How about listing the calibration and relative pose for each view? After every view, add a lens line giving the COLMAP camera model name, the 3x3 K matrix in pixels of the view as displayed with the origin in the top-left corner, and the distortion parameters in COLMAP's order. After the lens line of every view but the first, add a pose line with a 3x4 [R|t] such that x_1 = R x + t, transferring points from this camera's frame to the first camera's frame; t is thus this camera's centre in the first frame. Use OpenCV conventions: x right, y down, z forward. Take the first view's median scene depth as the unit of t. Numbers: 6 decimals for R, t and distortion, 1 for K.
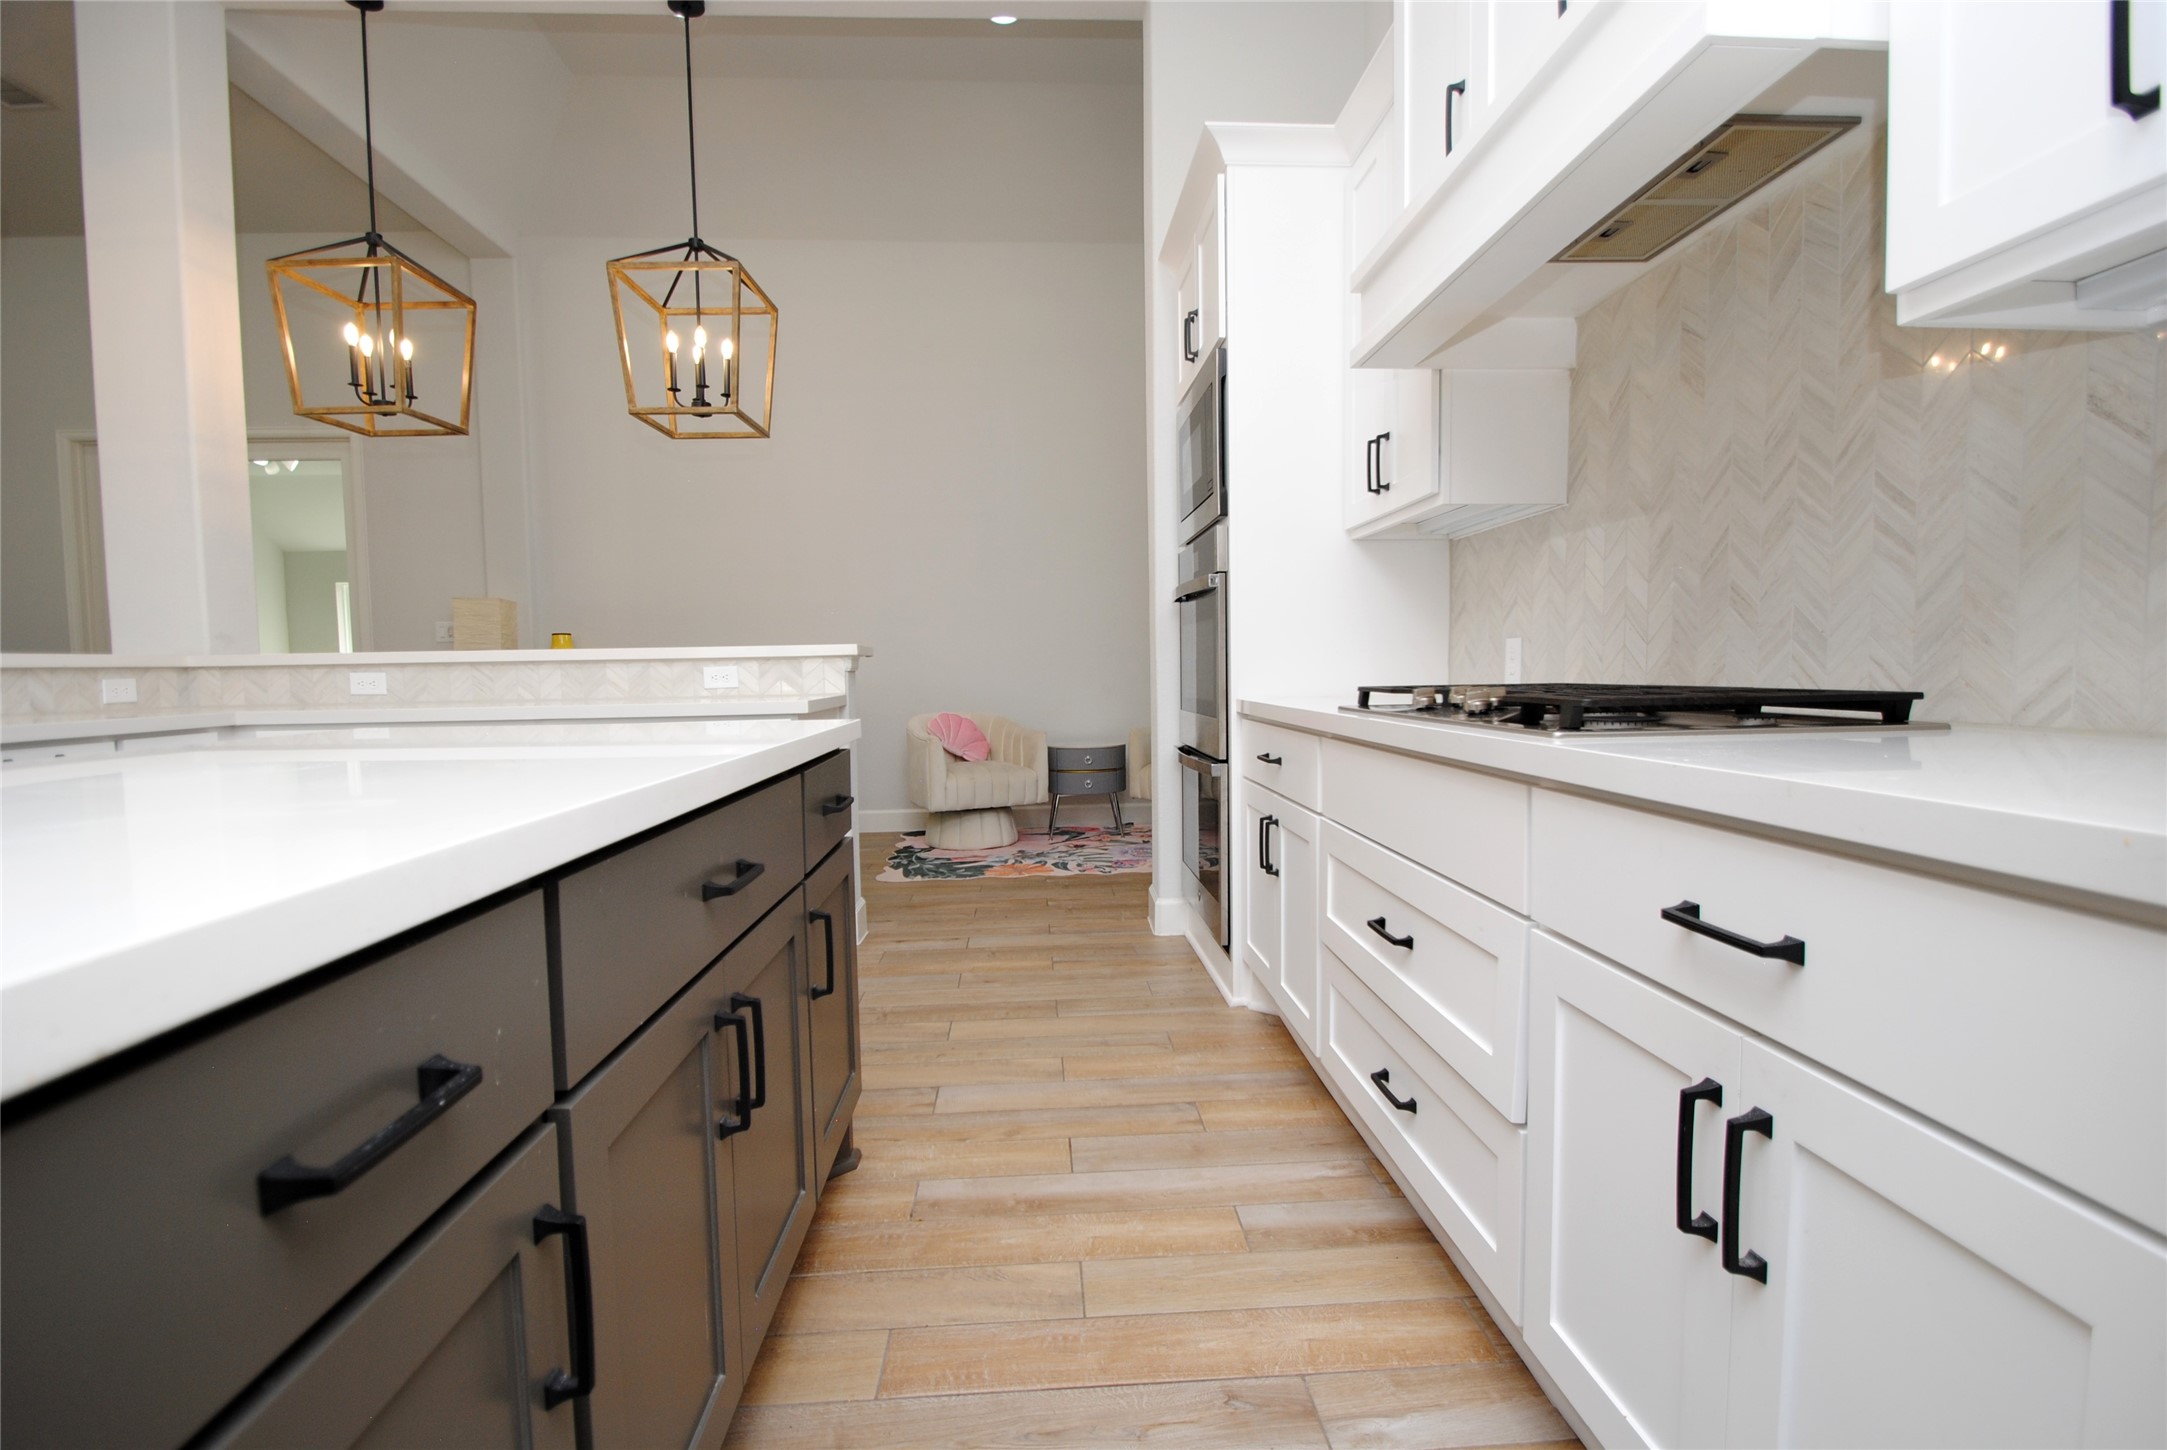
lens RADIAL K [[1008.2, 0, 1093.8], [0, 1008.2, 737.6], [0, 0, 1]] dist [0.003759, -0.012401]
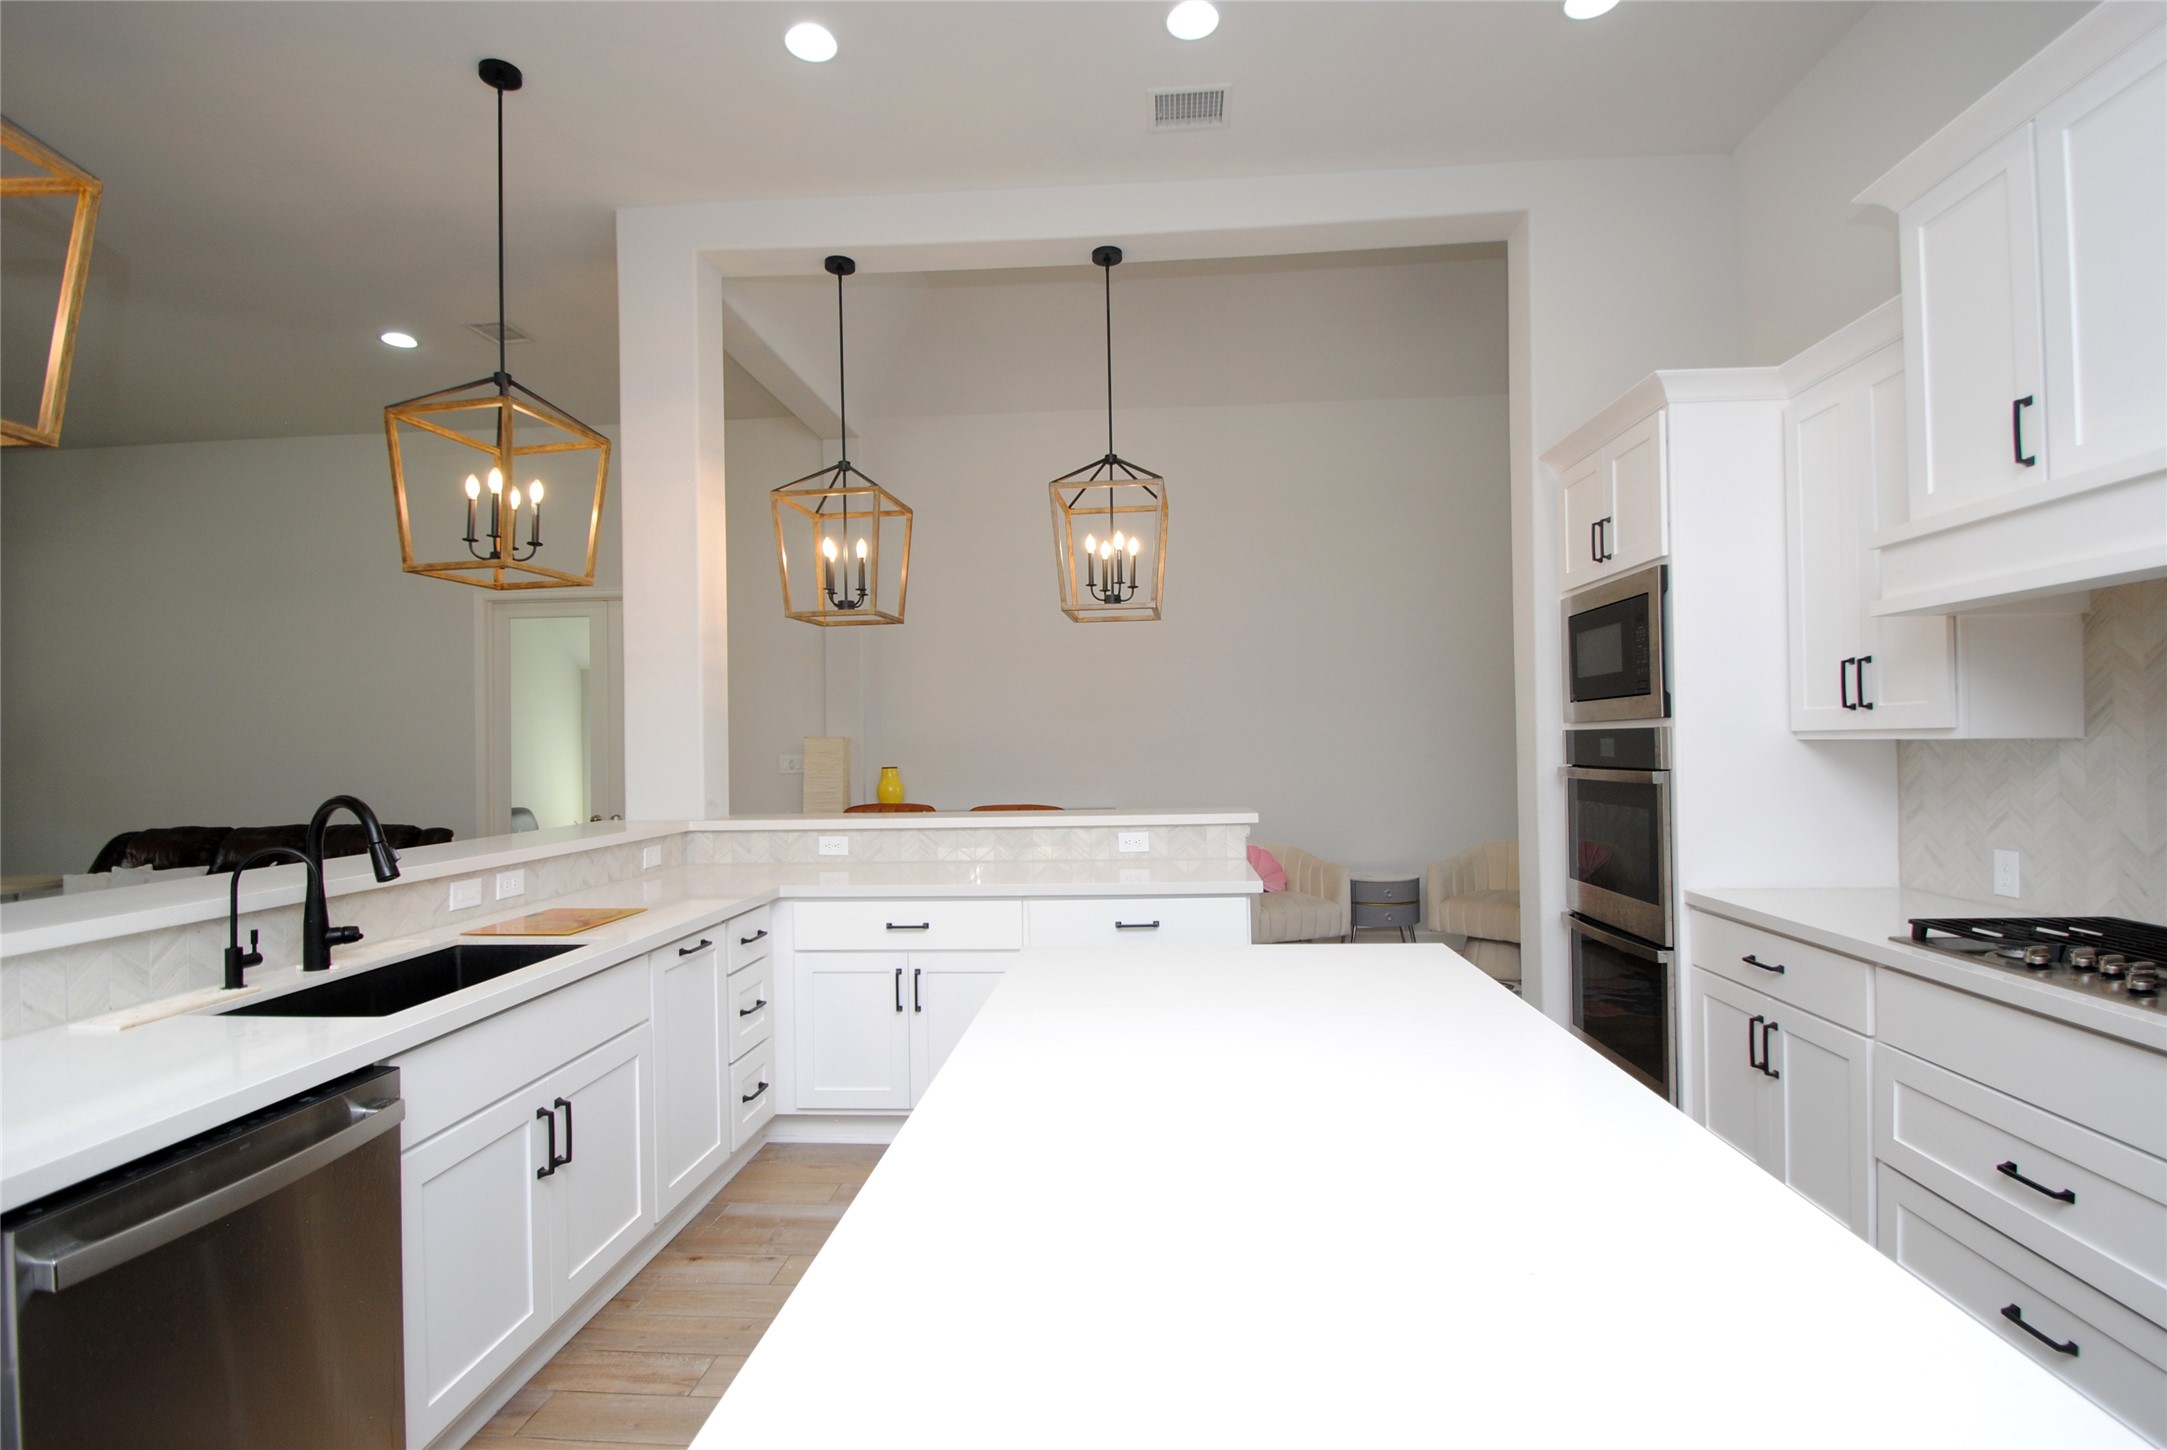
lens RADIAL K [[1008.2, 0, 1096.3], [0, 1008.2, 734.5], [0, 0, 1]] dist [0.003759, -0.012401]
pose [[0.991788, -0.001407, -0.127888, -0.304453], [-0.008374, 0.997080, -0.075909, -0.105319], [0.127621, 0.076356, 0.988879, -0.120609]]
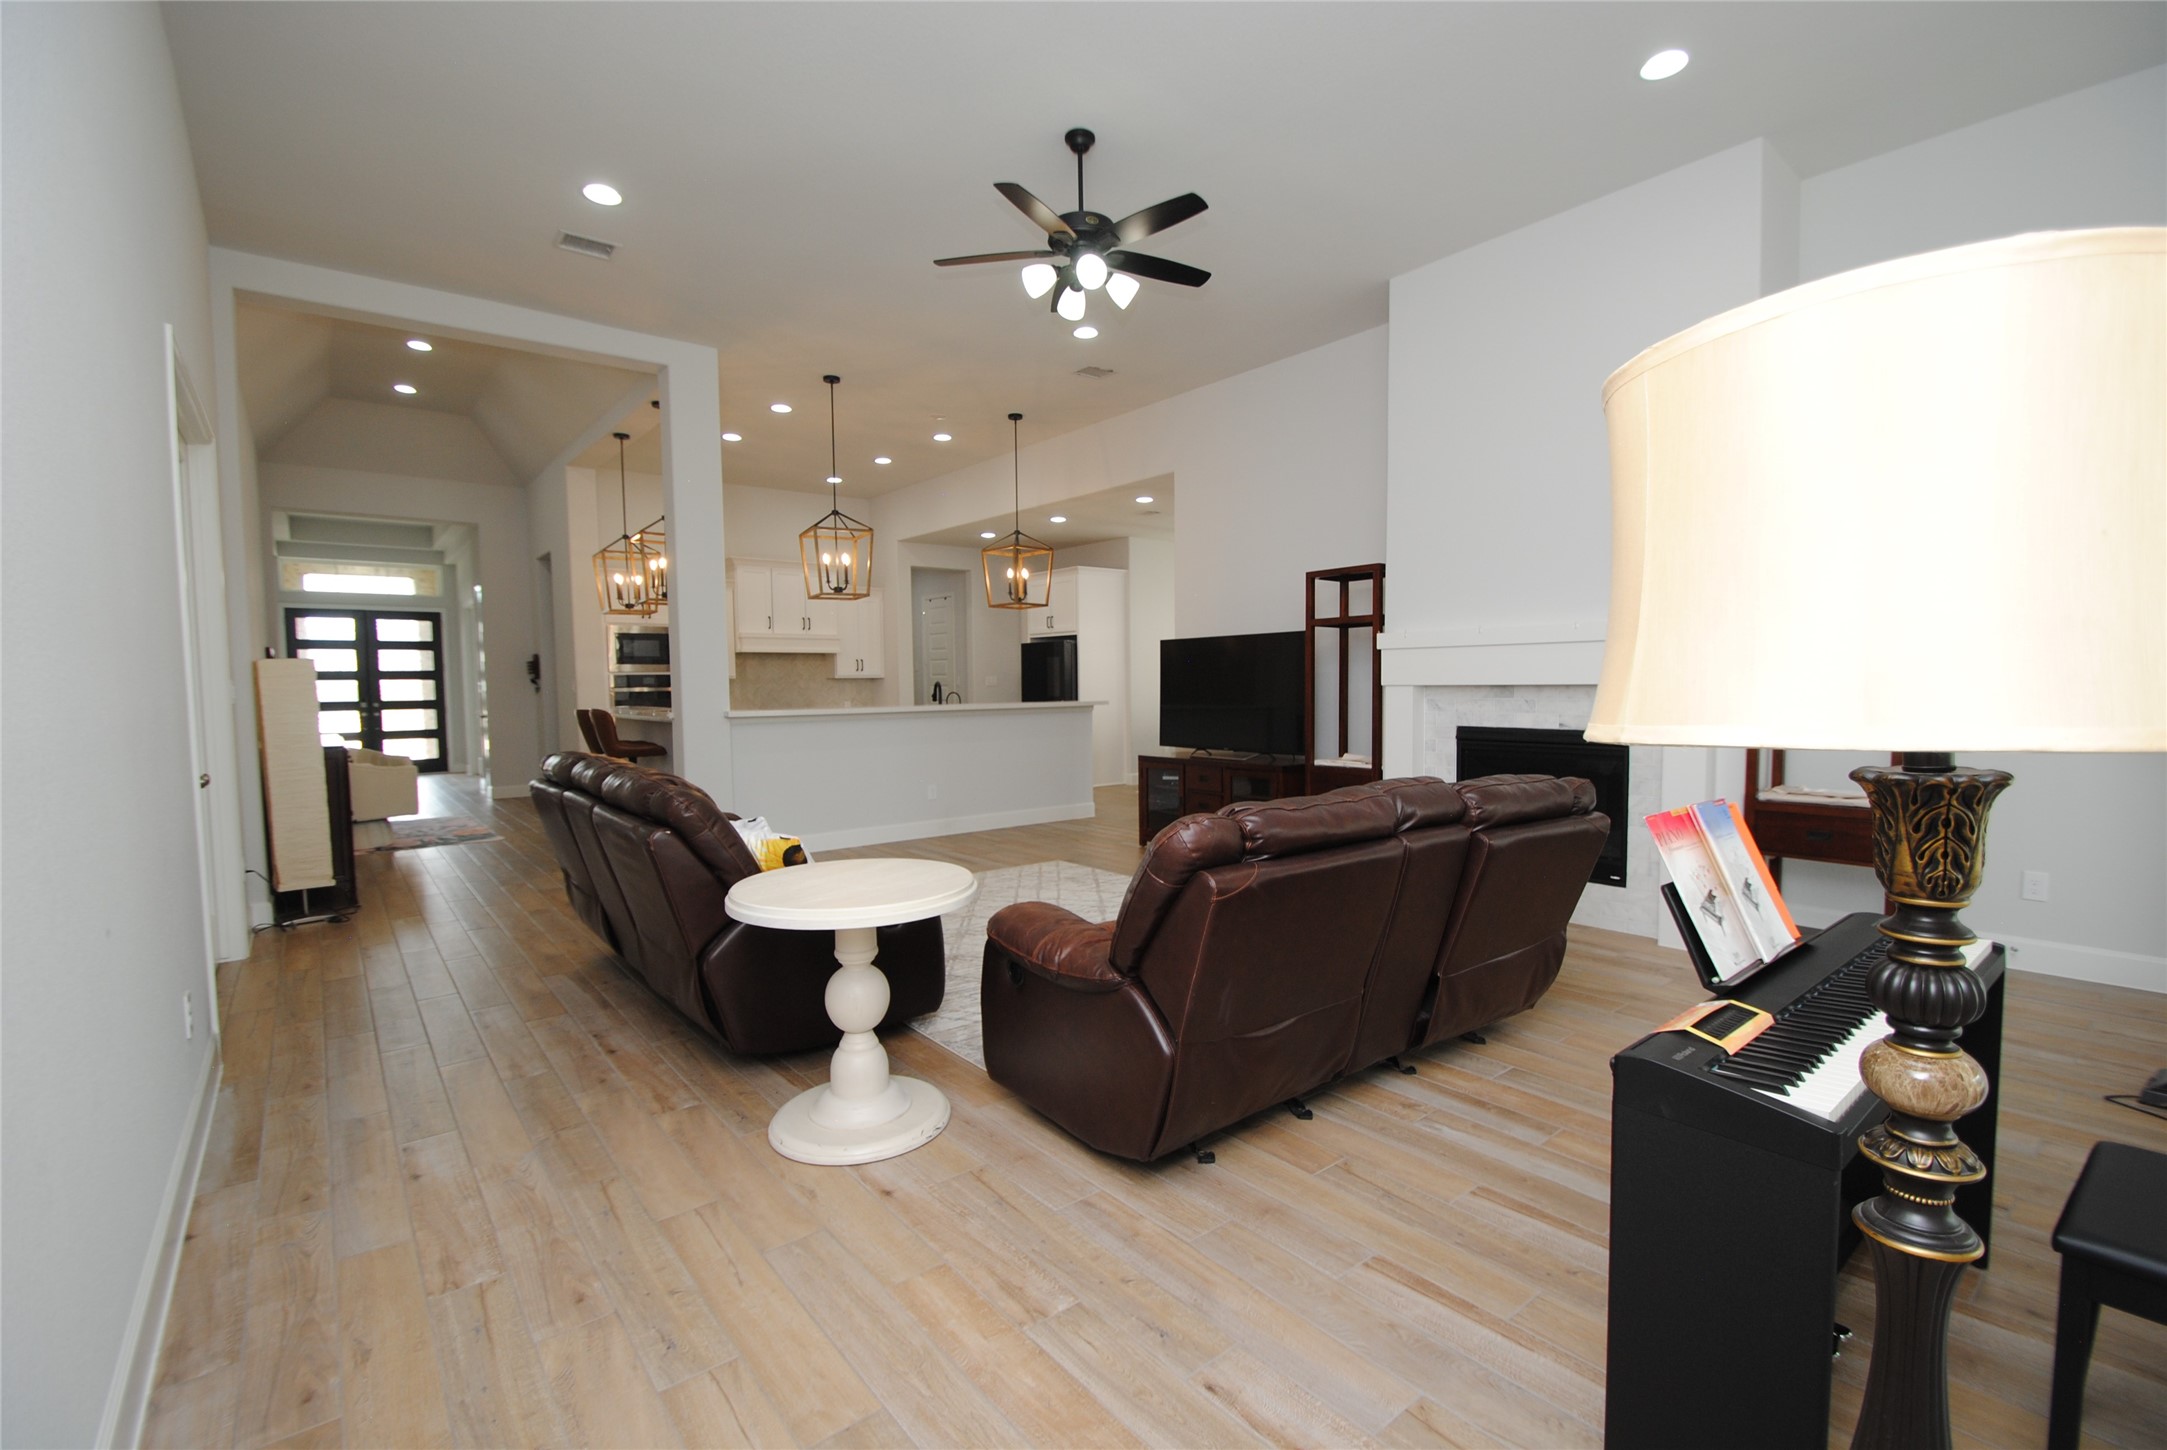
lens RADIAL K [[954.5, 0, 1093.2], [0, 954.5, 729.4], [0, 0, 1]] dist [0.011323, -0.012468]
pose [[-0.584434, -0.018236, 0.811236, -3.268400], [0.079713, 0.993622, 0.079763, -0.153244], [-0.807517, 0.111282, -0.579252, 1.670238]]
